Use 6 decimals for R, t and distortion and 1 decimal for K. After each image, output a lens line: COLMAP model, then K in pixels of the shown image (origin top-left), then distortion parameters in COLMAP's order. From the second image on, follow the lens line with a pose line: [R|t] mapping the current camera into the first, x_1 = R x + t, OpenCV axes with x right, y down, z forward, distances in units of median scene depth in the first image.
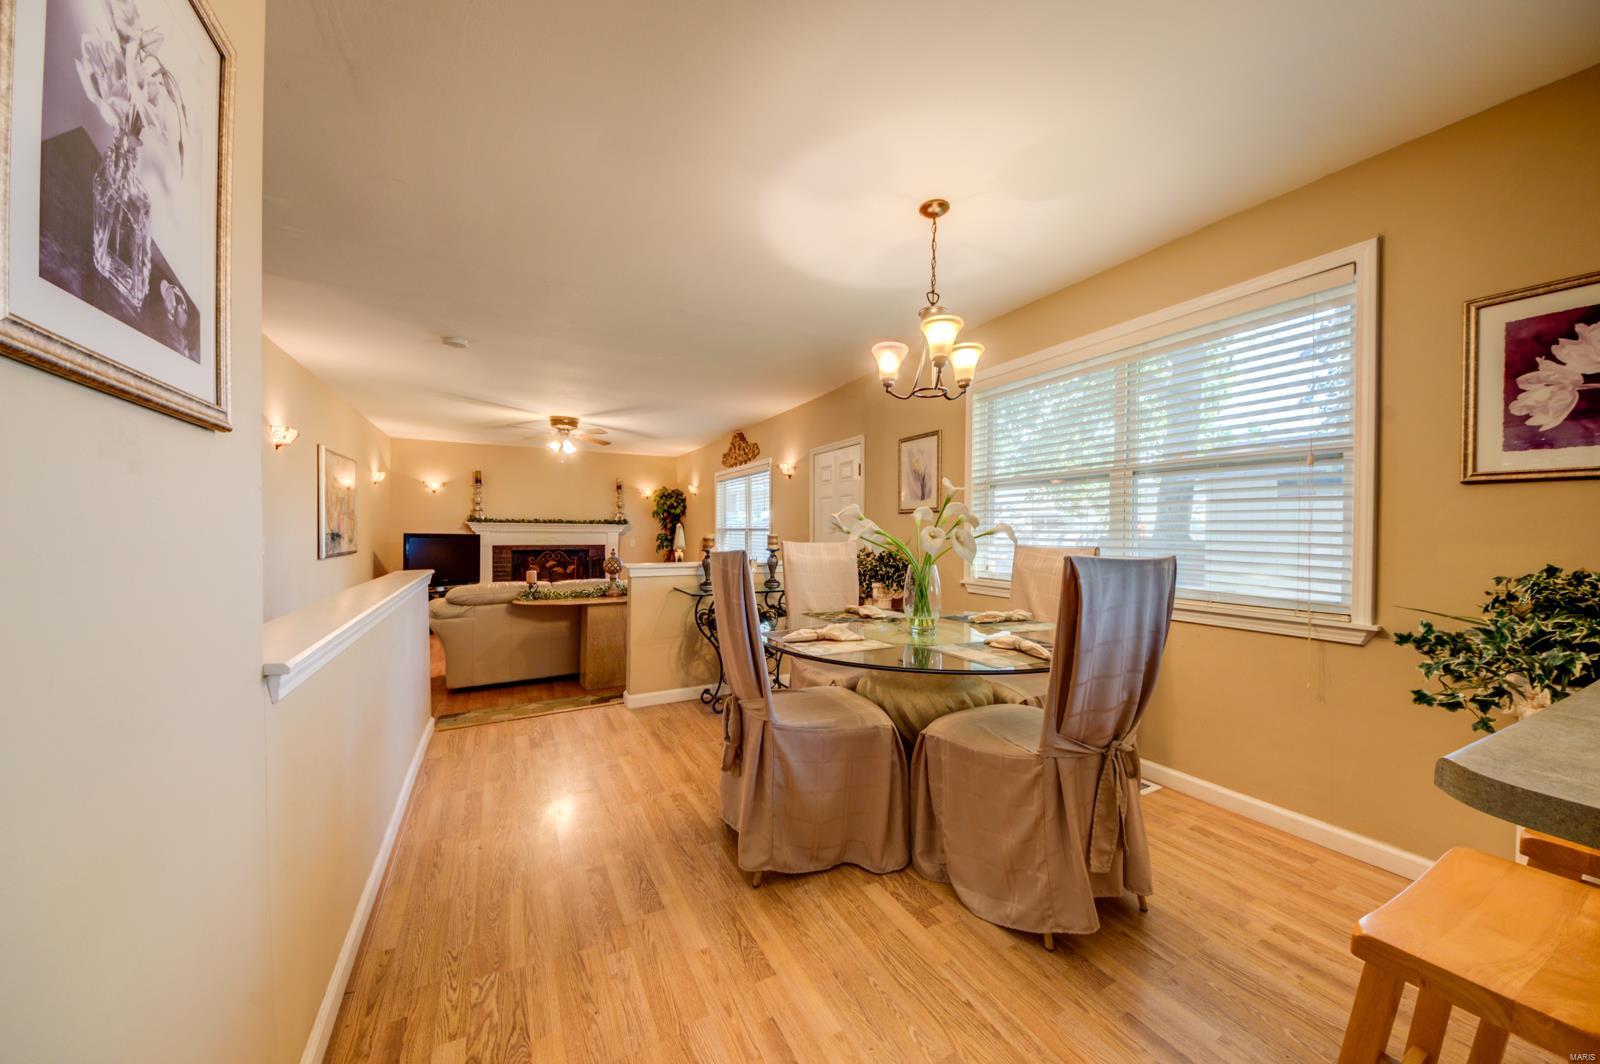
lens RADIAL K [[556.1, 0, 791.9], [0, 556.1, 537.7], [0, 0, 1]] dist [-0.004697, -0.003139]
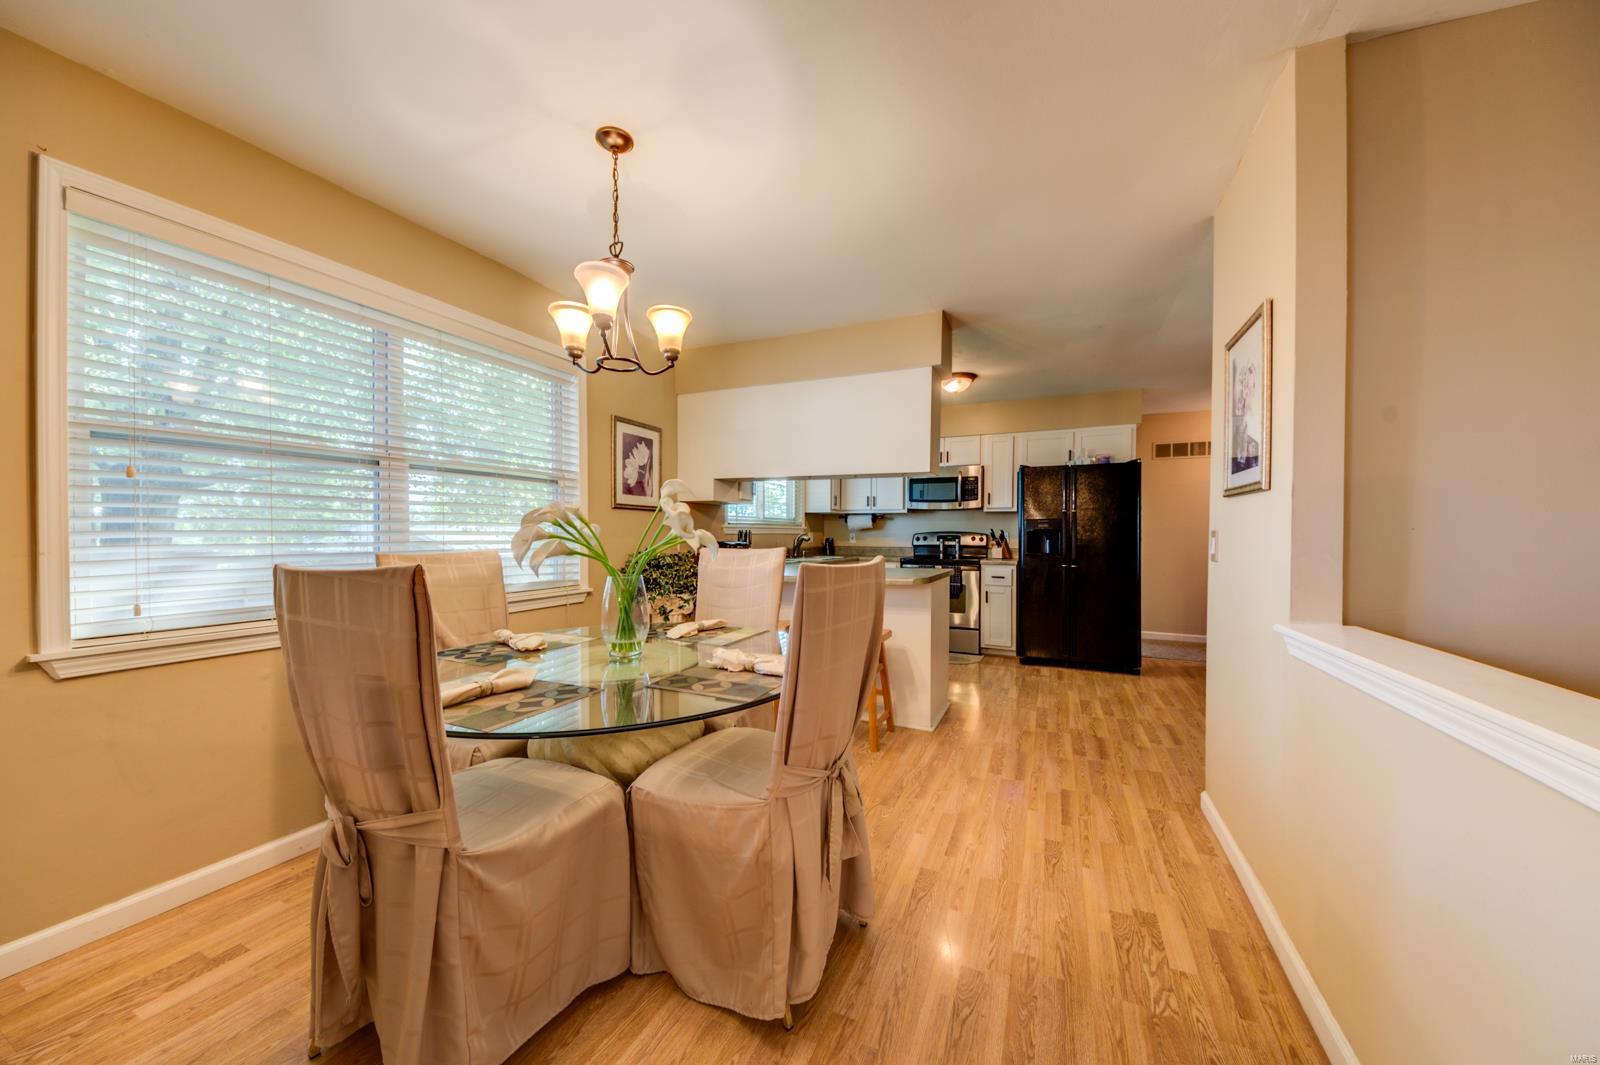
lens RADIAL K [[556.1, 0, 797.3], [0, 556.1, 536.1], [0, 0, 1]] dist [-0.004697, -0.003139]
pose [[-0.623603, -0.010406, 0.781672, -0.671932], [0.004143, 0.999853, 0.016616, -0.026309], [-0.781731, 0.013600, -0.623468, 1.566702]]
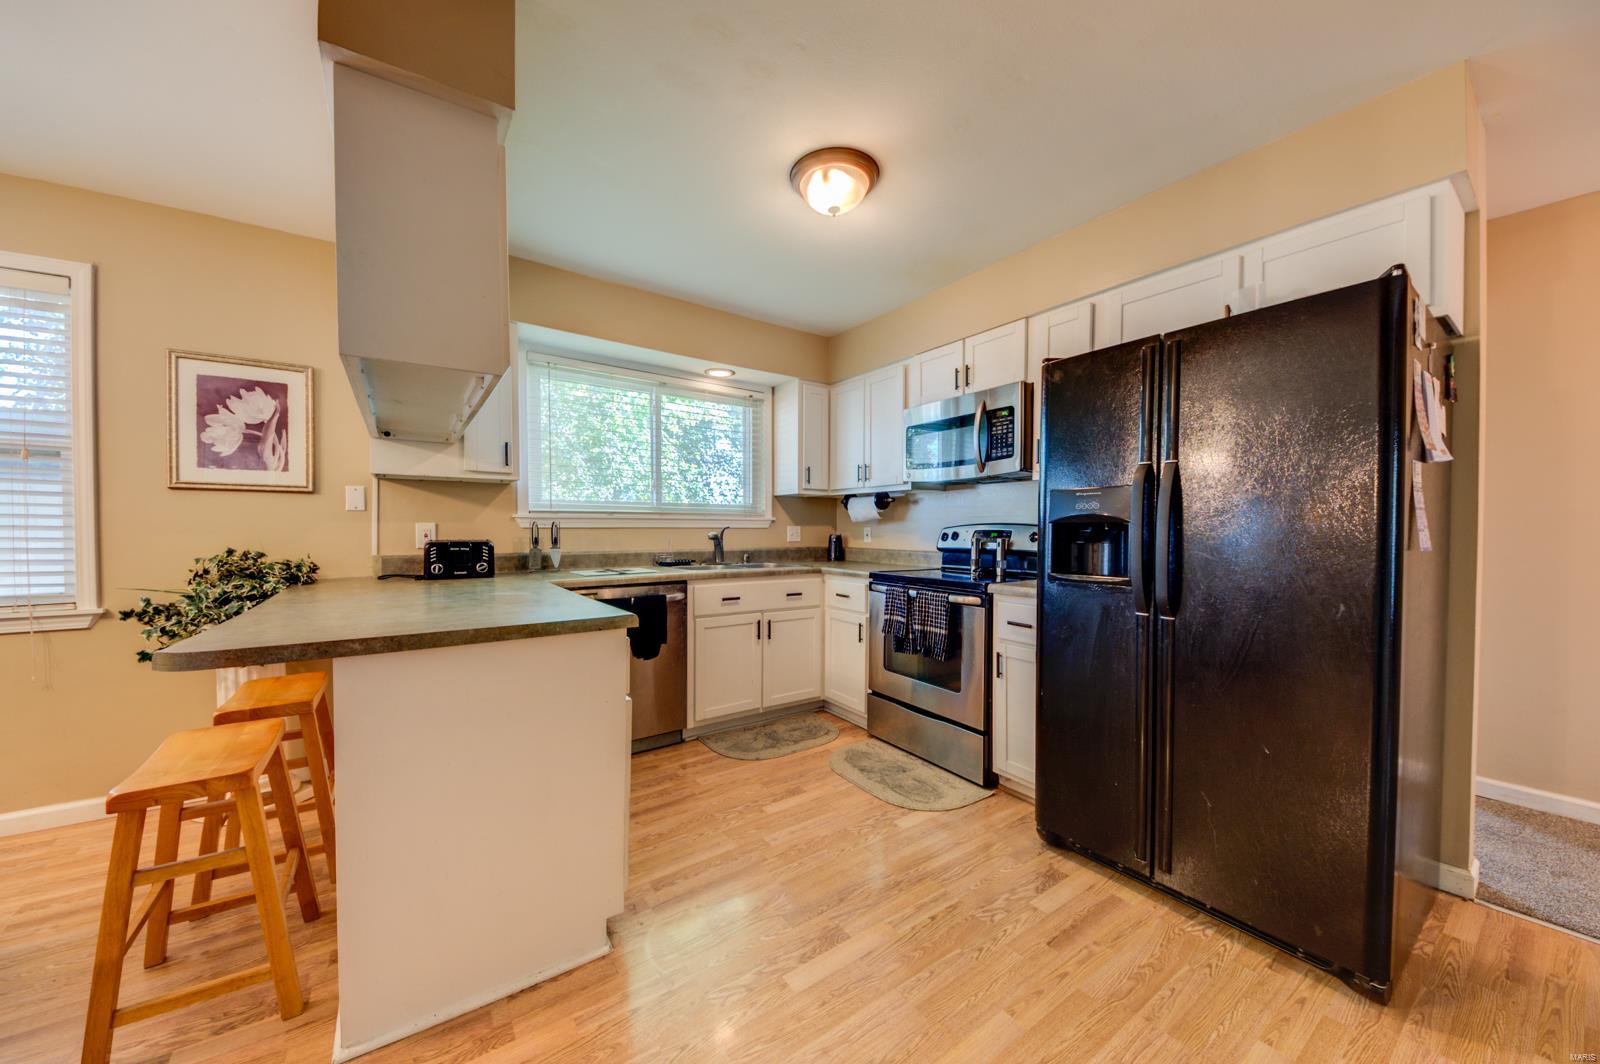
lens RADIAL K [[556.1, 0, 799.4], [0, 556.1, 541.2], [0, 0, 1]] dist [-0.004697, -0.003139]
pose [[-0.157597, -0.025605, 0.987171, -0.276378], [0.011149, 0.999554, 0.027706, 0.005919], [-0.987441, 0.015372, -0.157241, -0.245714]]
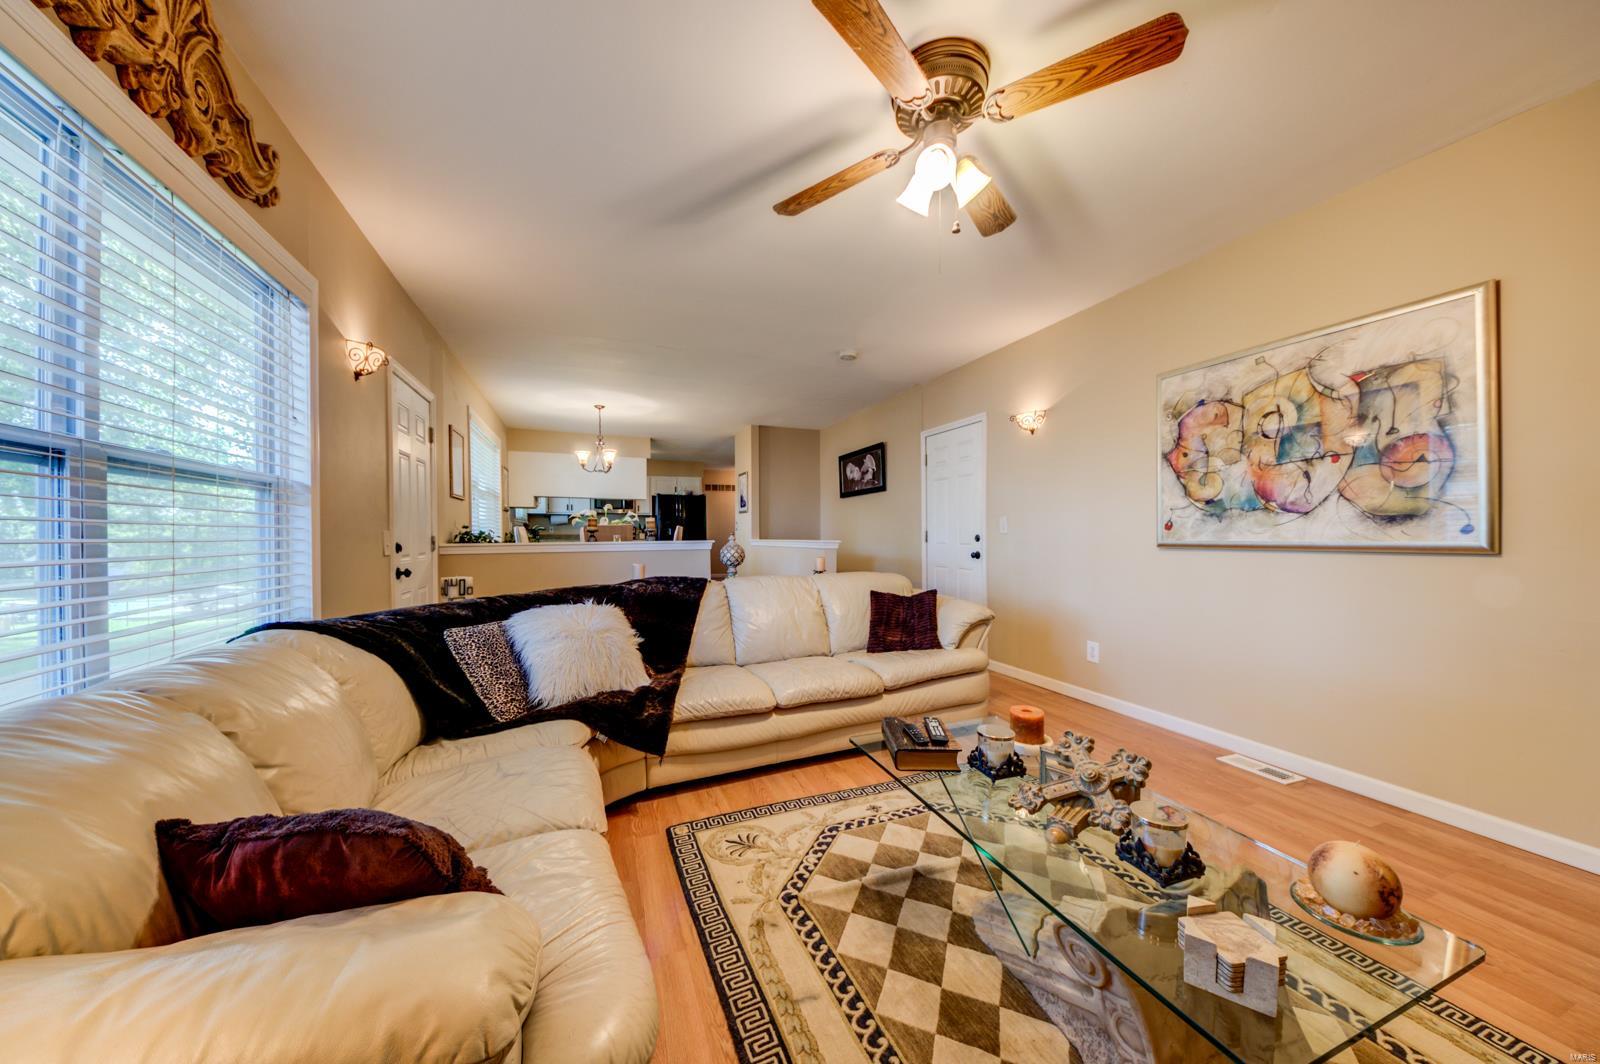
lens RADIAL K [[556.1, 0, 800.7], [0, 556.1, 531.7], [0, 0, 1]] dist [-0.004697, -0.003139]
pose [[-0.996734, 0.006950, 0.080457, -1.181310], [0.008152, 0.999860, 0.014616, 0.004263], [-0.080344, 0.015224, -0.996651, 4.571921]]
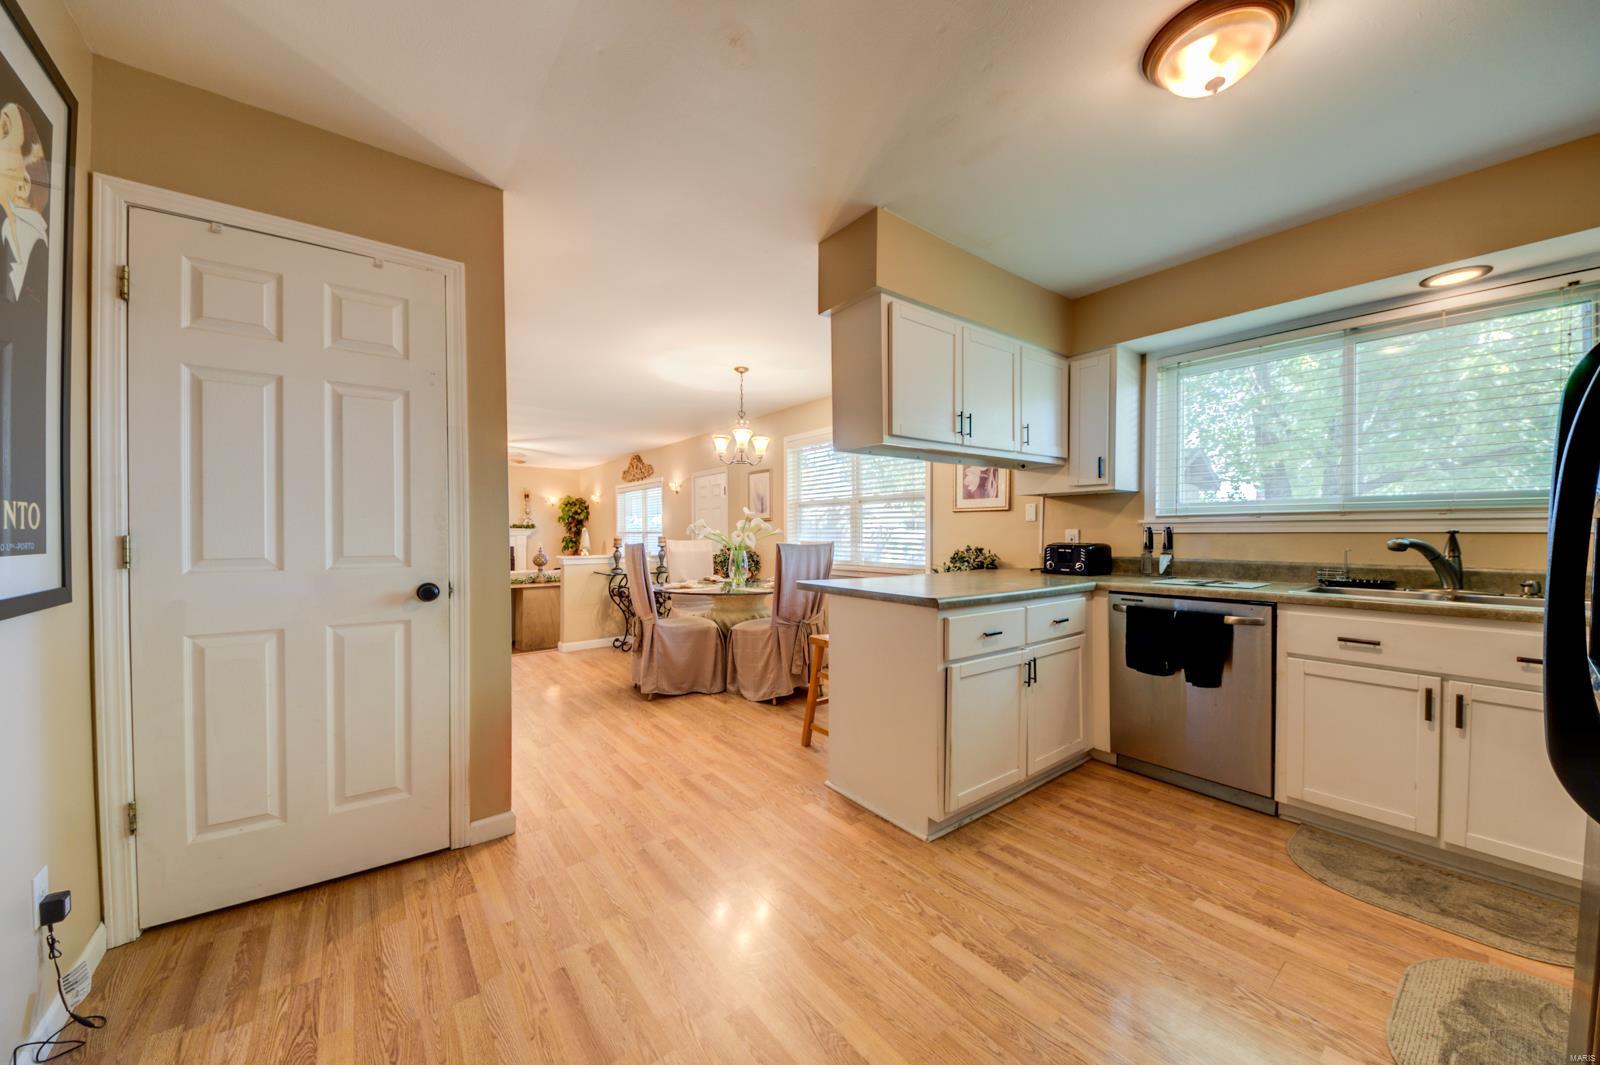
lens RADIAL K [[556.1, 0, 789.9], [0, 556.1, 539.4], [0, 0, 1]] dist [-0.004697, -0.003139]
pose [[0.984162, -0.004600, 0.177211, 0.085210], [0.005115, 0.999984, -0.002450, 0.019744], [-0.177197, 0.003317, 0.984170, -1.136411]]
